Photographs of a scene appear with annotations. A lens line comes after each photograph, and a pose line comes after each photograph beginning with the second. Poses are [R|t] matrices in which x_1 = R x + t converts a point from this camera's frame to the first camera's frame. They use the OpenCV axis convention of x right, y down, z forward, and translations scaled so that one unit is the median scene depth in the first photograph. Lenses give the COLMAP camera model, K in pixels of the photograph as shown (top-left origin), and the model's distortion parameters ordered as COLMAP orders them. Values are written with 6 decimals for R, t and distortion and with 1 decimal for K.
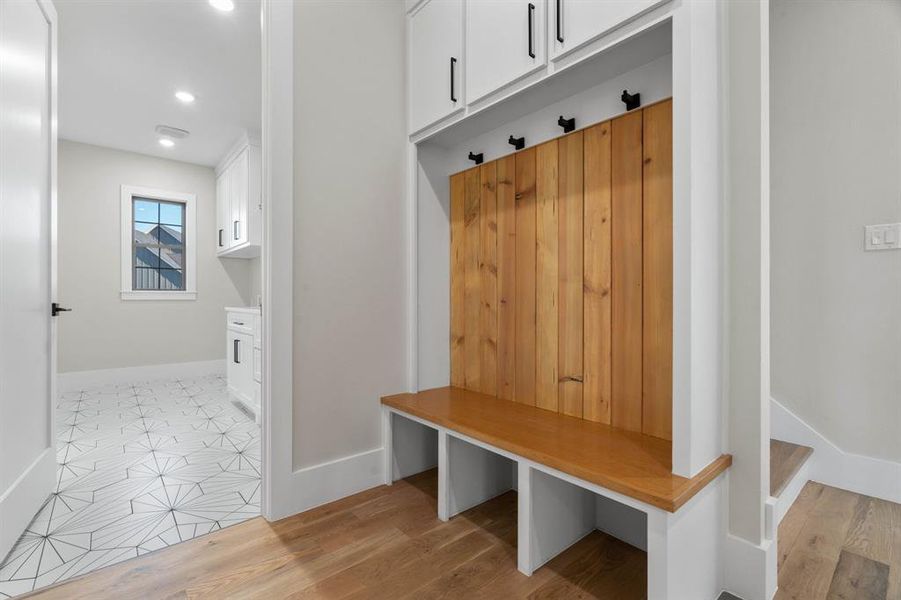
lens RADIAL K [[405.0, 0, 449.0], [0, 405.0, 295.4], [0, 0, 1]] dist [0.000348, 0.000284]
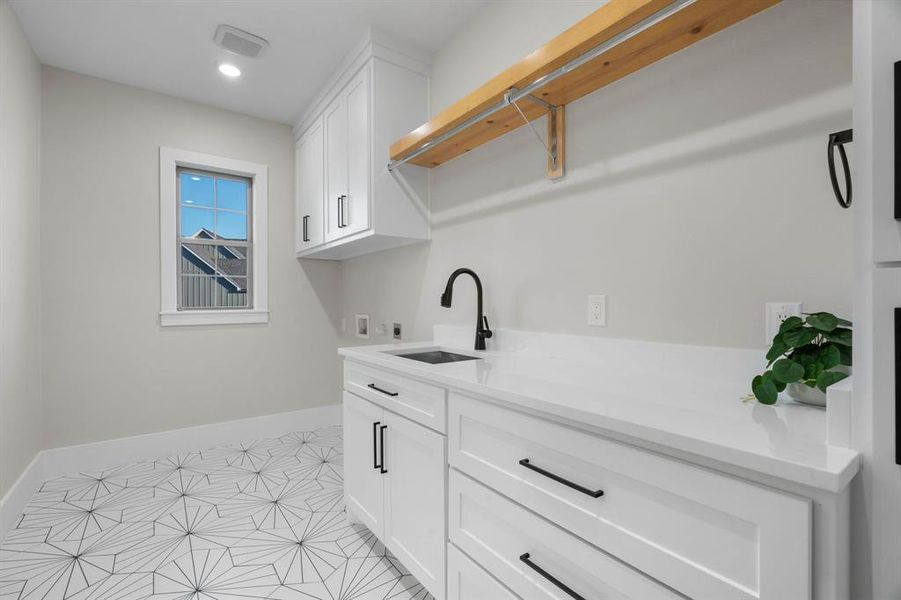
lens RADIAL K [[415.2, 0, 450.5], [0, 415.2, 300.0], [0, 0, 1]] dist [0.000326, 0.000192]
pose [[0.996473, -0.002146, -0.083892, -0.281219], [0.002245, 0.999997, 0.001080, -0.028163], [0.083889, -0.001264, 0.996474, 0.362324]]
